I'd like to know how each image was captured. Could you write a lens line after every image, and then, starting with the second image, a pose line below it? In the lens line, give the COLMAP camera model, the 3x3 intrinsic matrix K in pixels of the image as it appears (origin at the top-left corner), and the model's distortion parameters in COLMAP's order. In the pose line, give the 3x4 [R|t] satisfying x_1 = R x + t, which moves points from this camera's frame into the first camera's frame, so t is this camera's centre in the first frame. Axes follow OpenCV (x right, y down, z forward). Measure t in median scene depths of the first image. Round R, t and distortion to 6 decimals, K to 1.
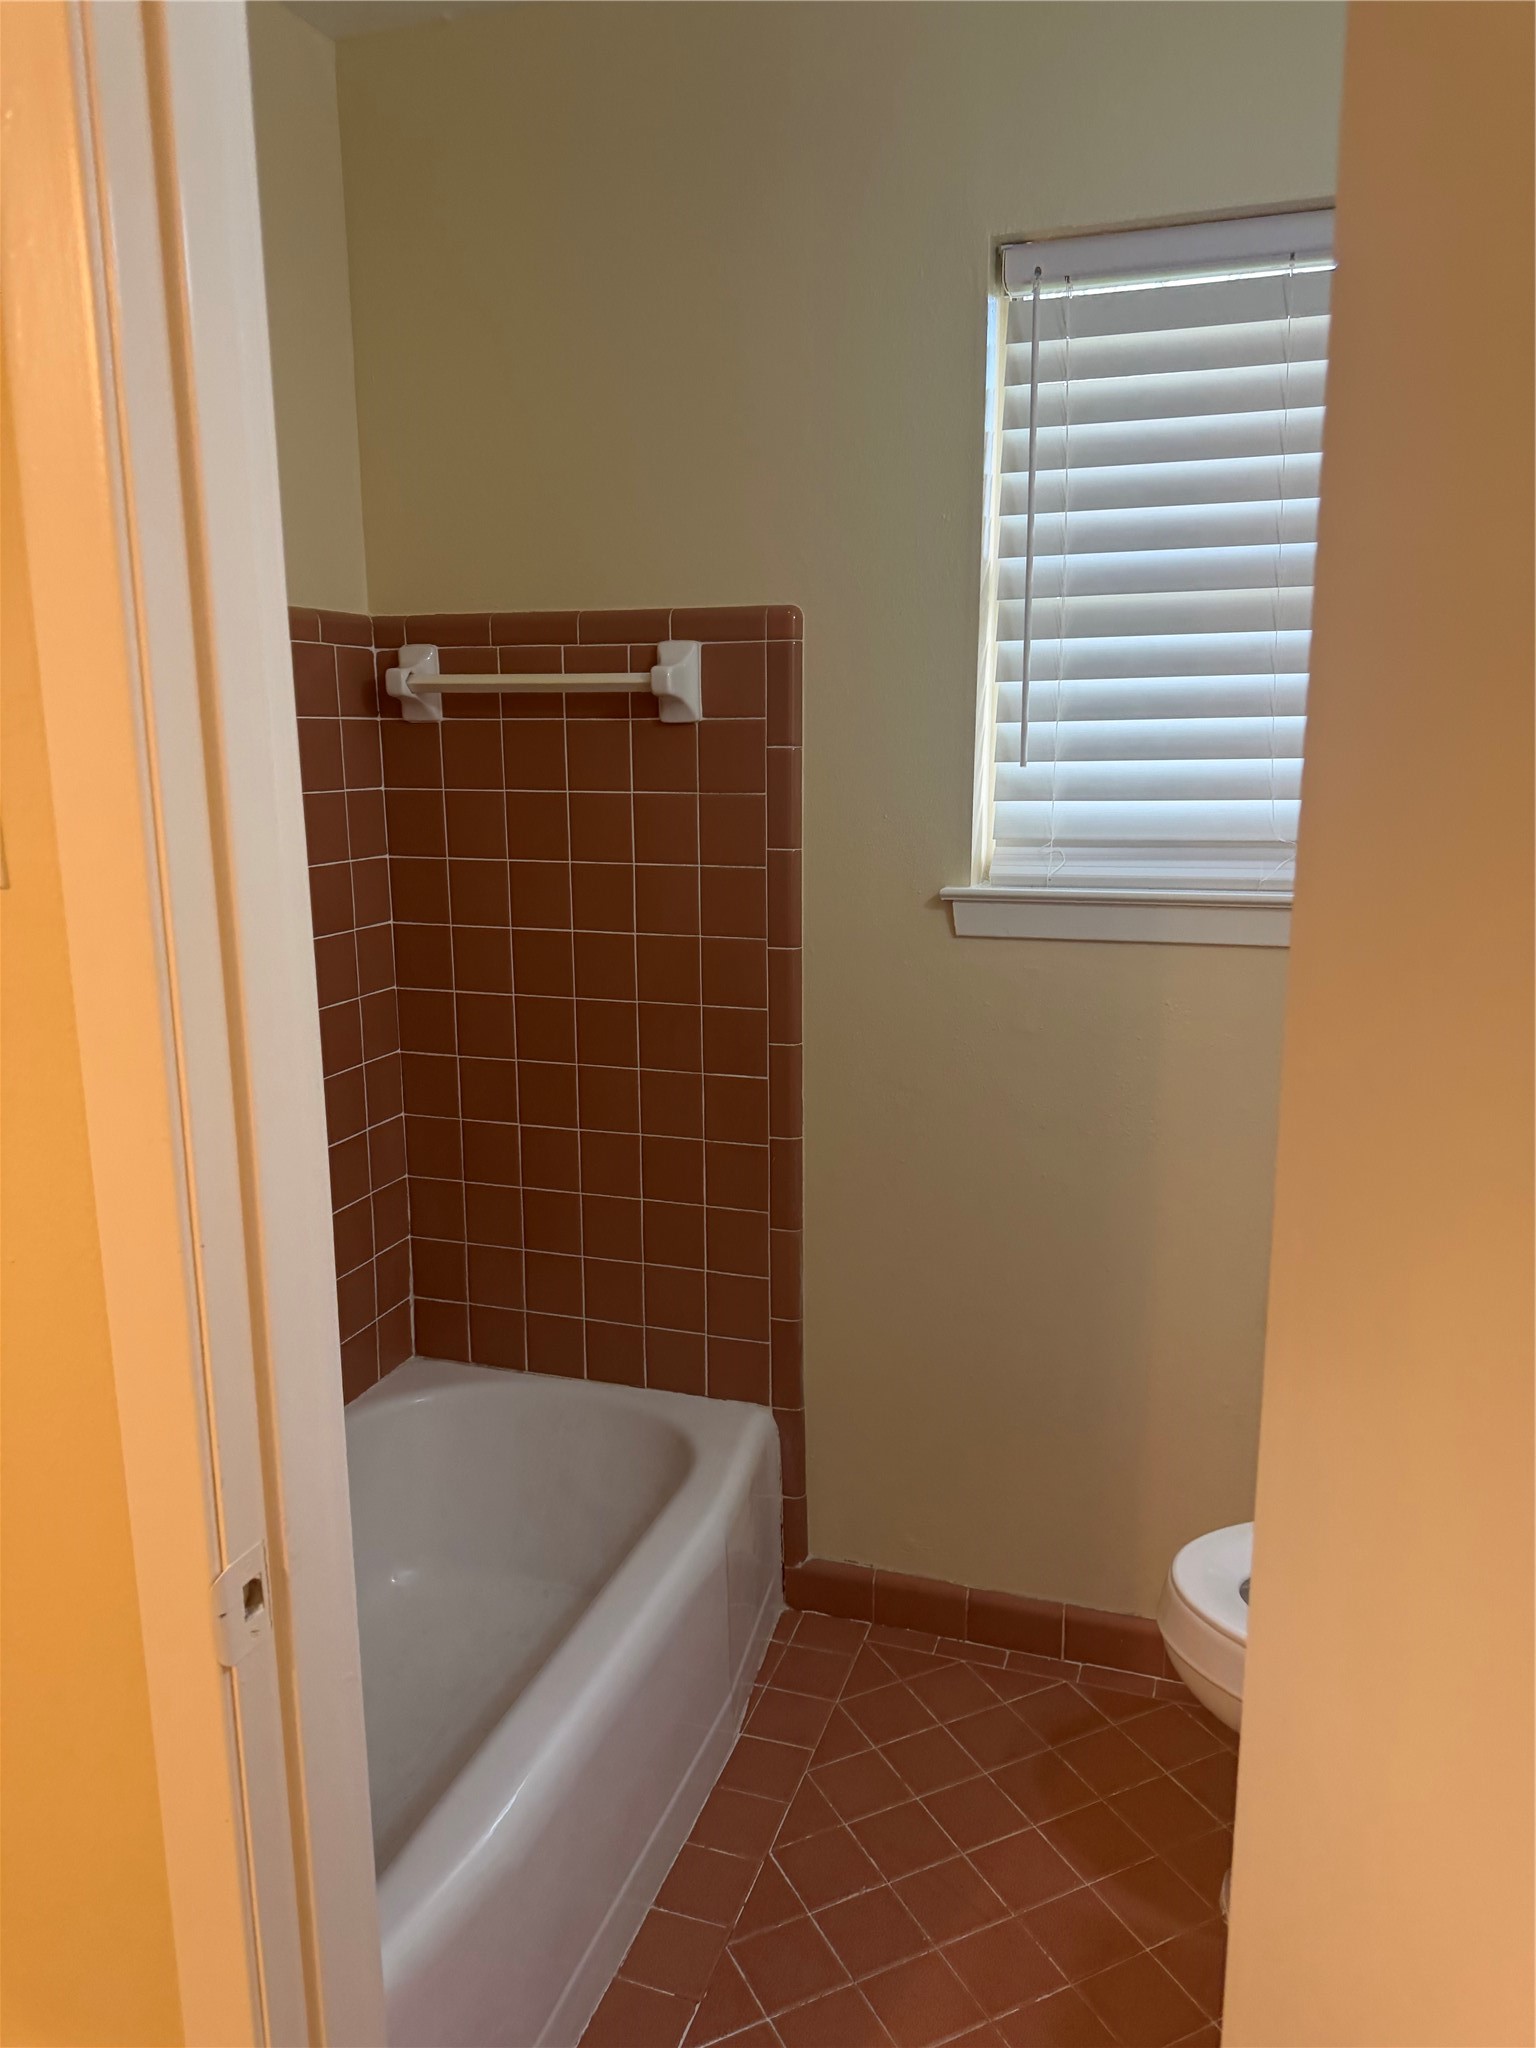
lens RADIAL K [[1485.9, 0, 760.2], [0, 1485.9, 1025.1], [0, 0, 1]] dist [0.088547, -0.000770]
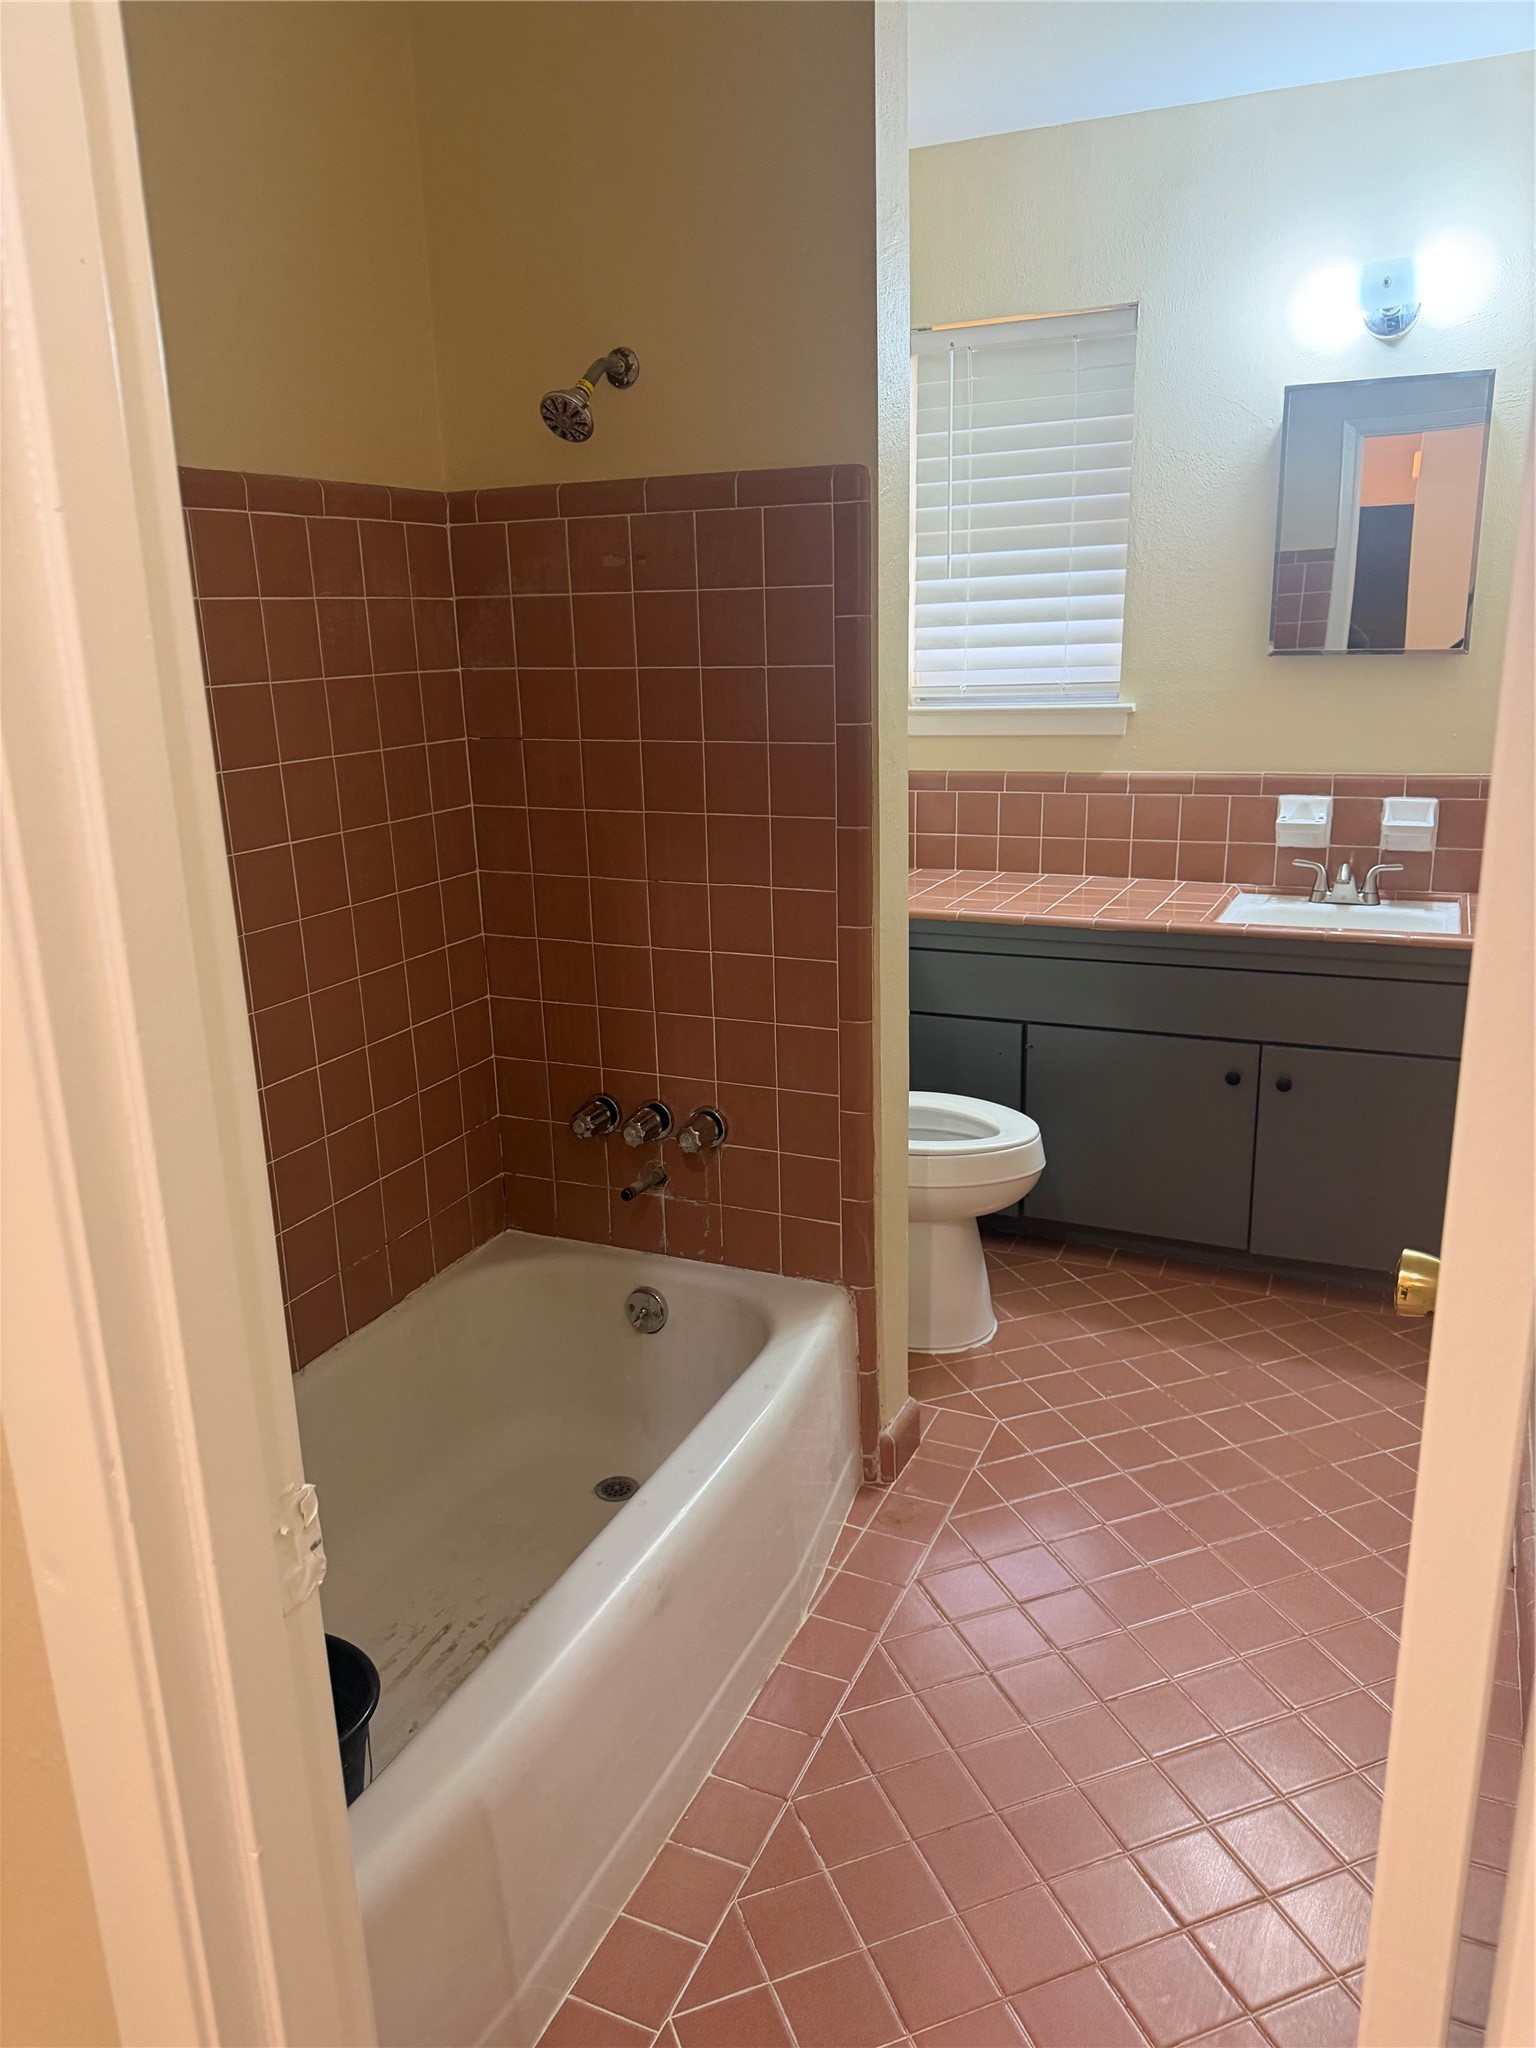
lens RADIAL K [[1438.2, 0, 768.0], [0, 1438.2, 1024.0], [0, 0, 1]] dist [0.106851, -0.182743]
pose [[0.998077, -0.008263, -0.061433, 0.064871], [0.013753, 0.995892, 0.089501, -0.031866], [0.060441, -0.090174, 0.994090, 0.165164]]
